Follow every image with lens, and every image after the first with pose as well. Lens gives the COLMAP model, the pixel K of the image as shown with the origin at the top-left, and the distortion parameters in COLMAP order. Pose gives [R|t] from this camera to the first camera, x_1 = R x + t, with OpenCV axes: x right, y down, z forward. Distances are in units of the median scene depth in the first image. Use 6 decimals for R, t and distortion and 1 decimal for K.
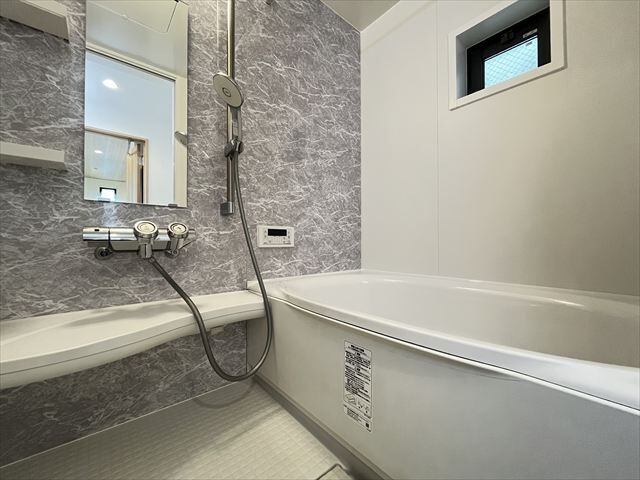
lens RADIAL K [[258.0, 0, 318.1], [0, 258.0, 240.3], [0, 0, 1]] dist [-0.000788, -0.000518]
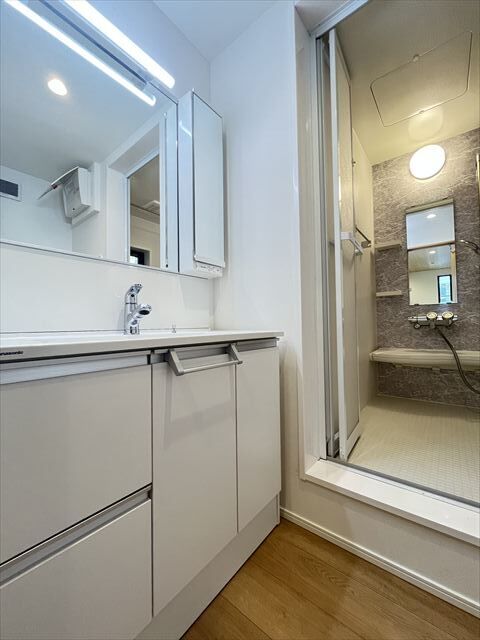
lens RADIAL K [[258.0, 0, 238.8], [0, 258.0, 318.3], [0, 0, 1]] dist [-0.000788, -0.000518]
pose [[0.159380, -0.024754, -0.986907, 1.256442], [0.026721, 0.999427, -0.020753, -0.021233], [0.986856, -0.023063, 0.159950, -1.008834]]
